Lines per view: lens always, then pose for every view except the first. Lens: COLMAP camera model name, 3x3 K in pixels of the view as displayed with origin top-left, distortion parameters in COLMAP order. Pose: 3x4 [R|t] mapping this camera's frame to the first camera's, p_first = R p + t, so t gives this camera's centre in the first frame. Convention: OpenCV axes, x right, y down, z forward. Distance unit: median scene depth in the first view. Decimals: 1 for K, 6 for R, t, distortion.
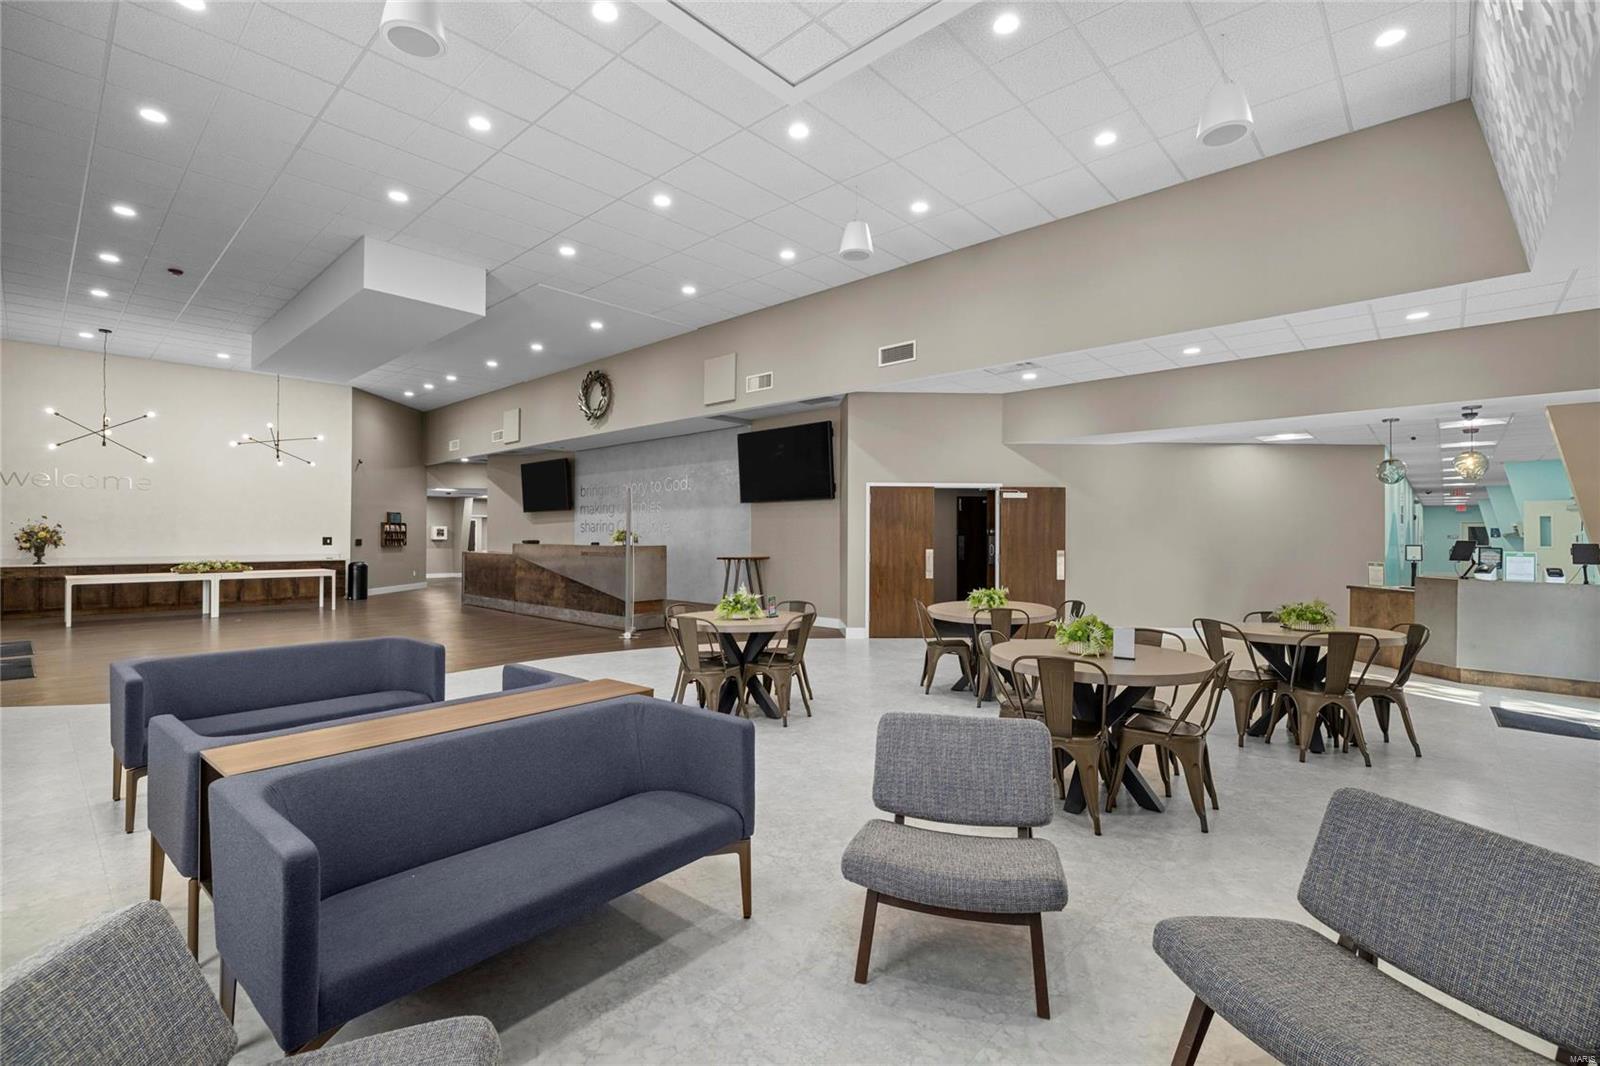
lens RADIAL K [[725.6, 0, 802.5], [0, 725.6, 524.9], [0, 0, 1]] dist [-0.009733, 0.000286]
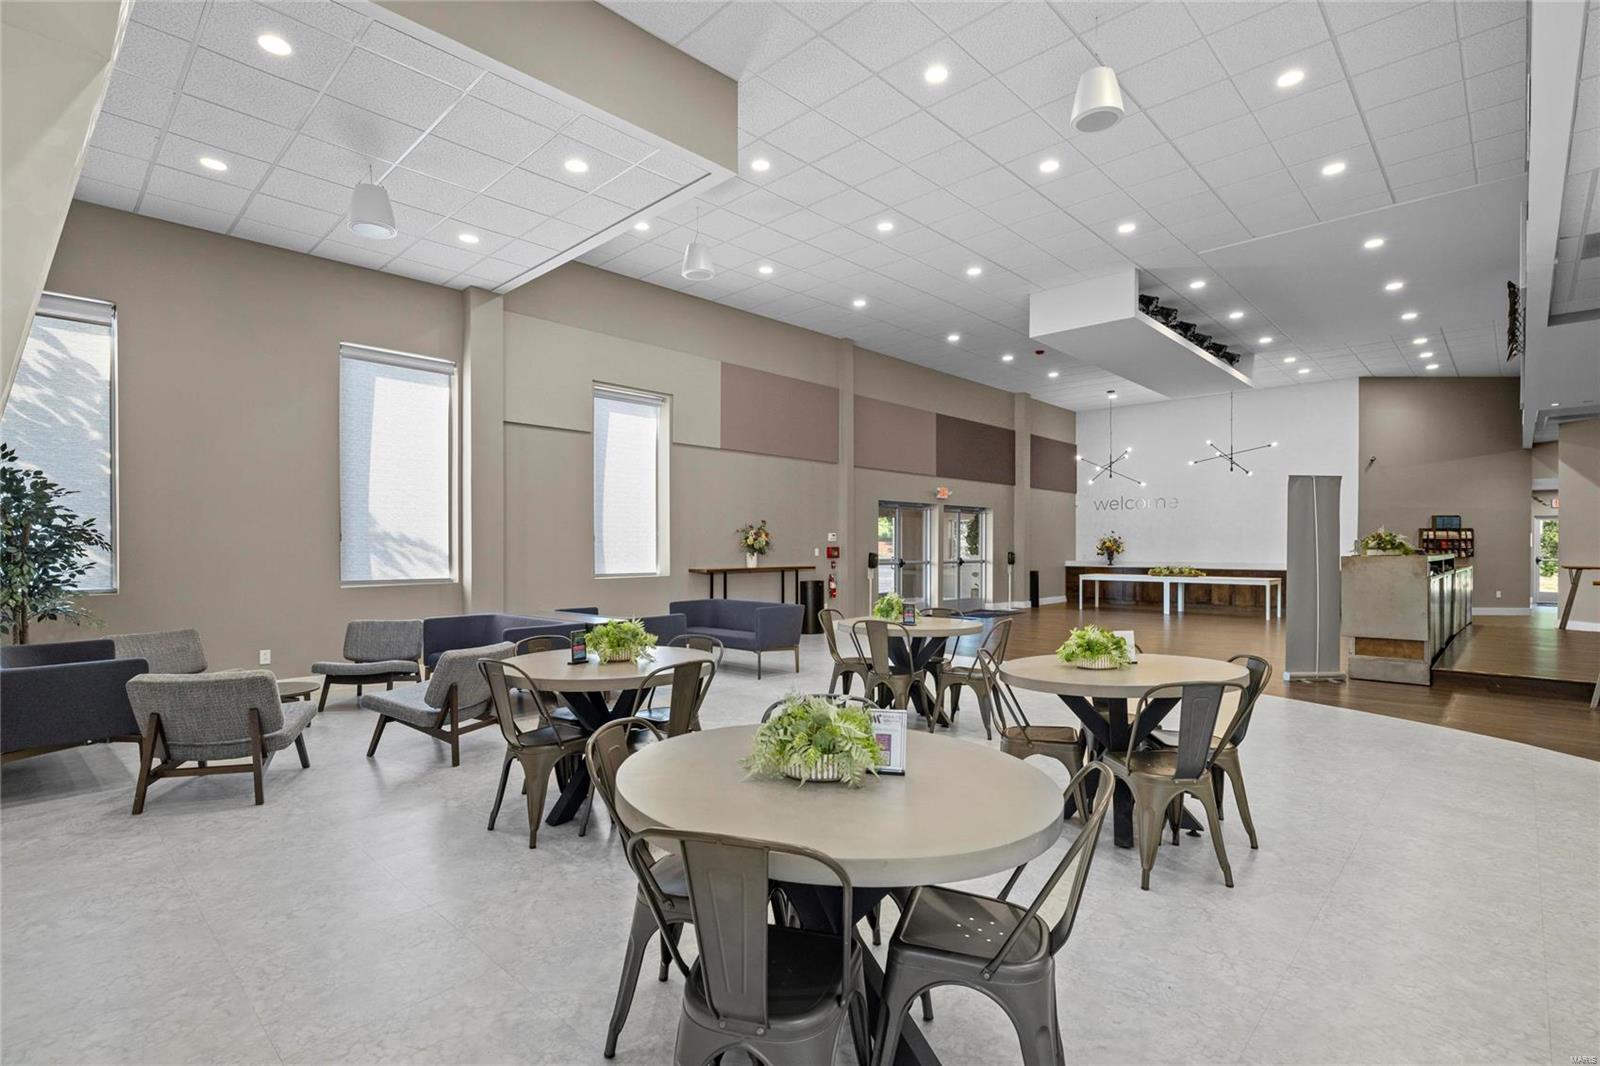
lens RADIAL K [[777.7, 0, 788.0], [0, 777.7, 535.7], [0, 0, 1]] dist [0.025896, 0.000203]
pose [[-0.002557, -0.011228, -0.999934, 0.409394], [0.017508, 0.999783, -0.011271, 0.003393], [0.999843, -0.017535, -0.002360, 0.343542]]
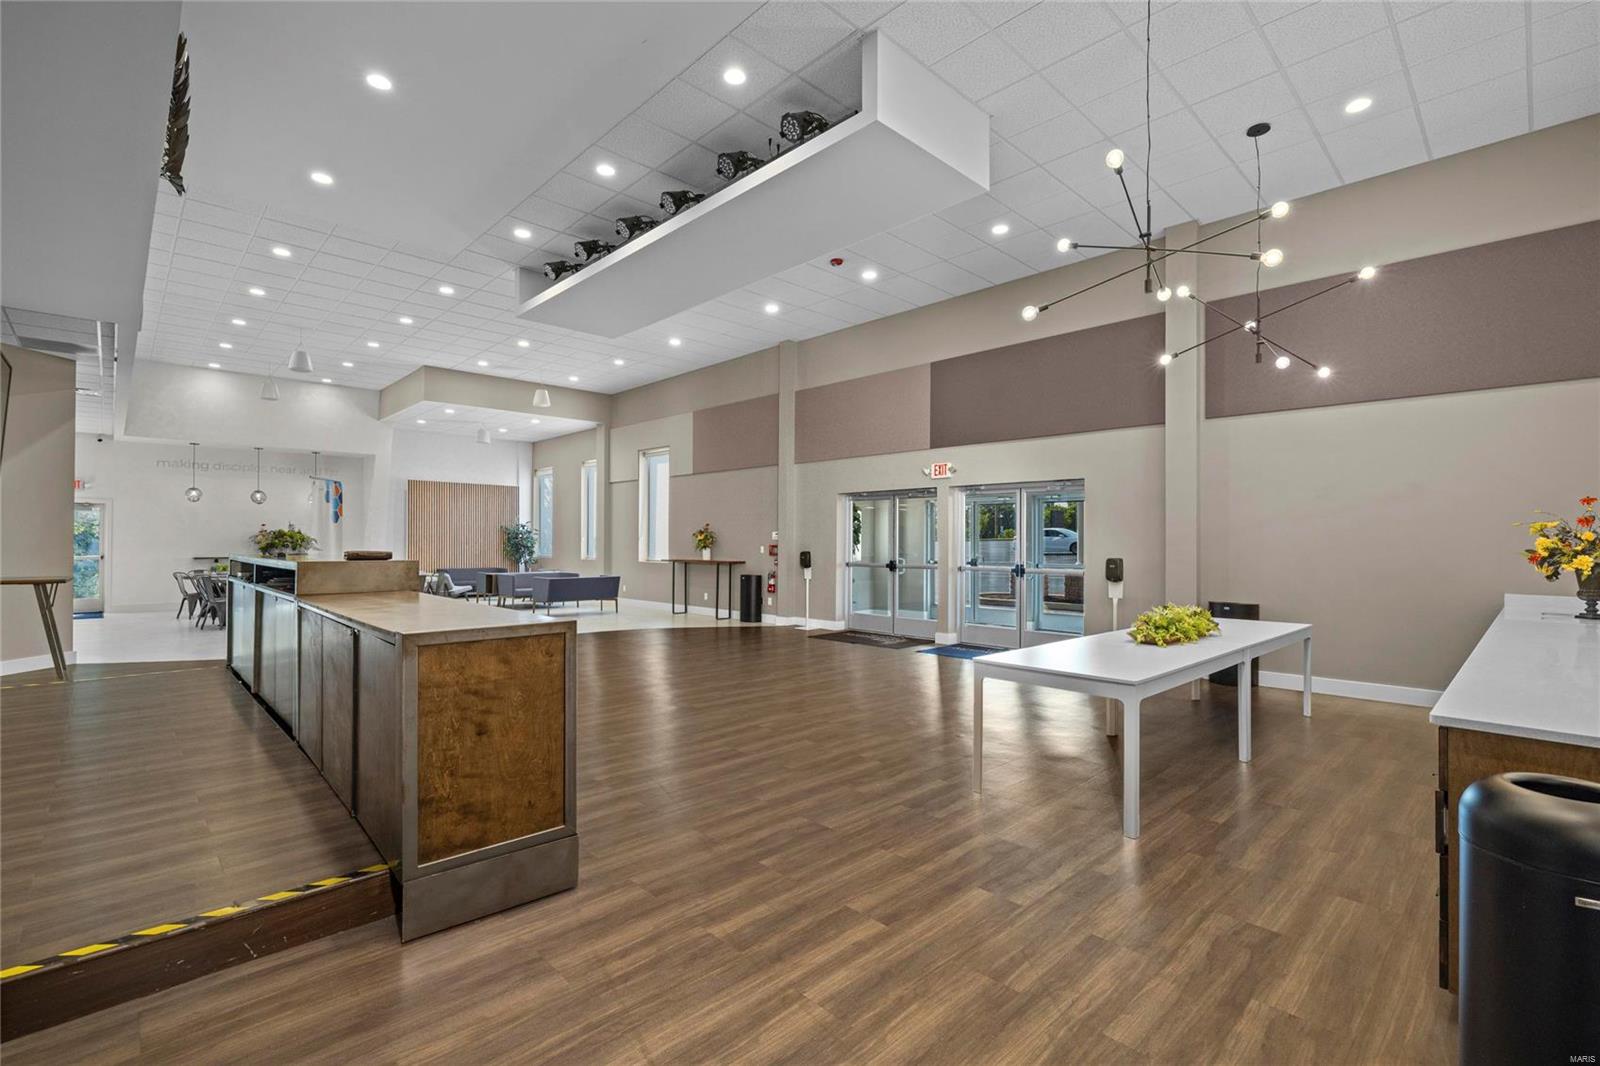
lens RADIAL K [[725.6, 0, 794.3], [0, 725.6, 540.3], [0, 0, 1]] dist [-0.009733, 0.000286]
pose [[-0.998037, -0.005465, 0.062386, -0.598779], [-0.007007, 0.999674, -0.024534, 0.023157], [-0.062232, -0.024923, -0.997750, 1.301300]]
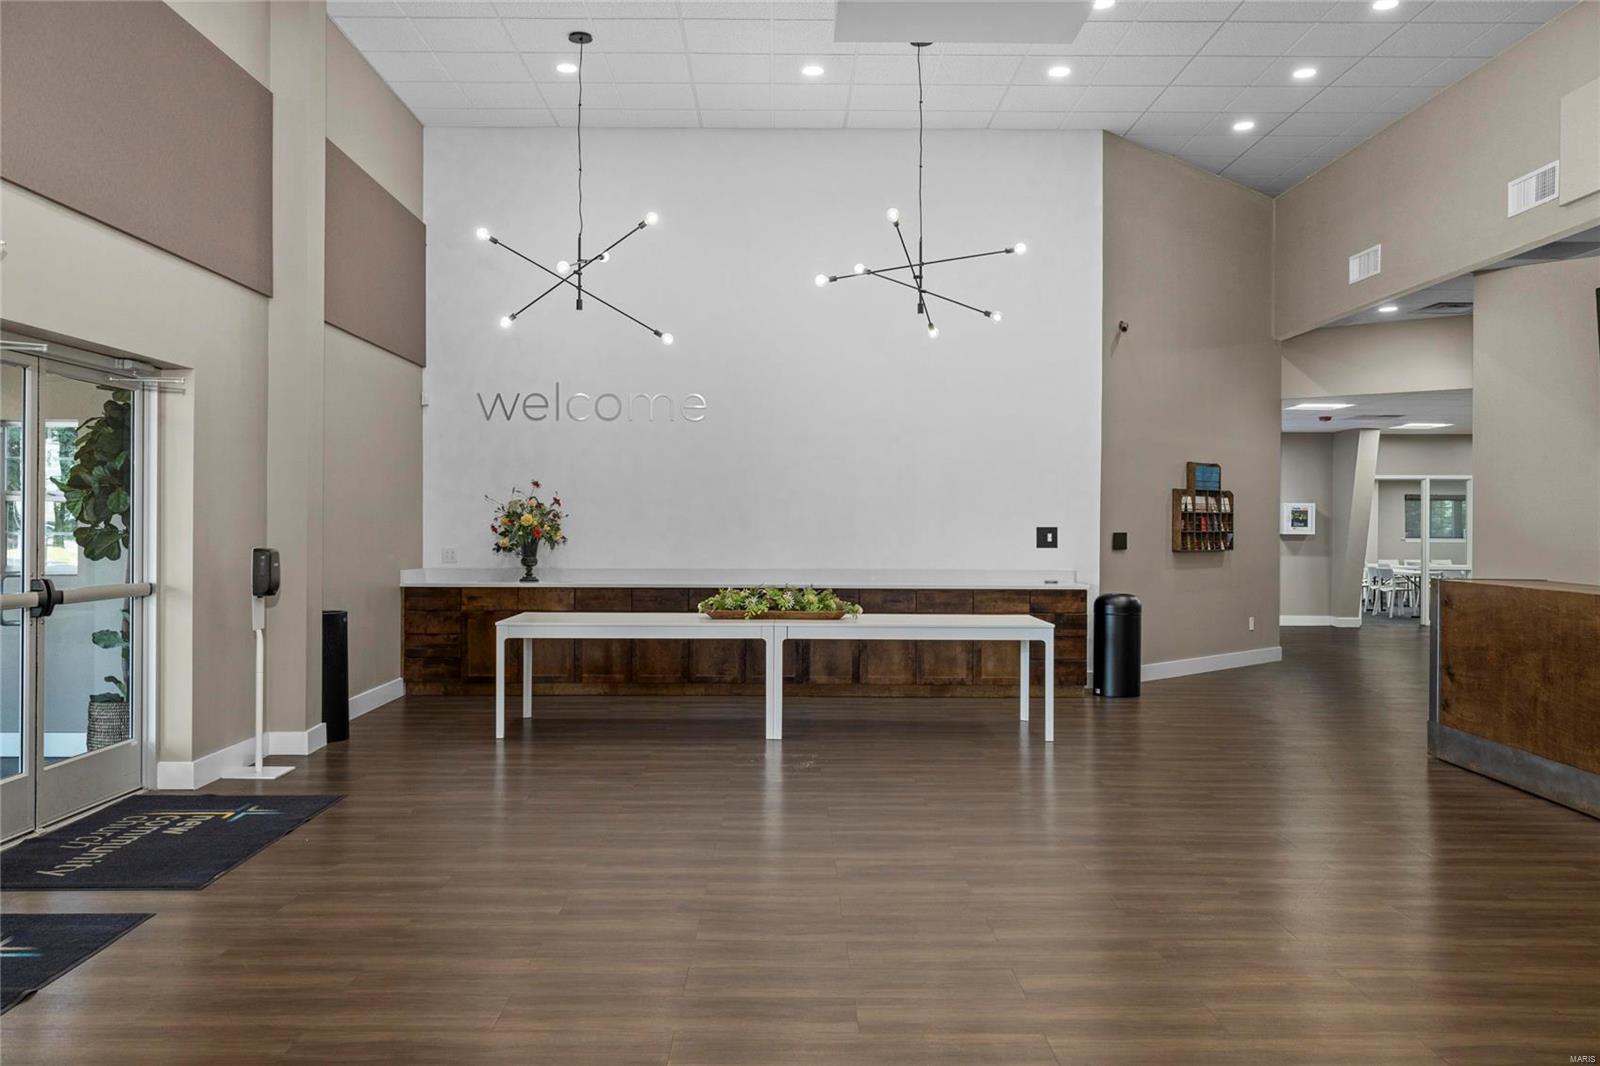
lens RADIAL K [[1268.9, 0, 794.1], [0, 1268.9, 525.4], [0, 0, 1]] dist [0.014799, 0.000133]
pose [[0.688037, 0.001080, -0.725674, -0.291941], [0.008463, 0.999919, 0.009512, 0.009627], [0.725626, -0.012686, 0.687972, 0.491567]]
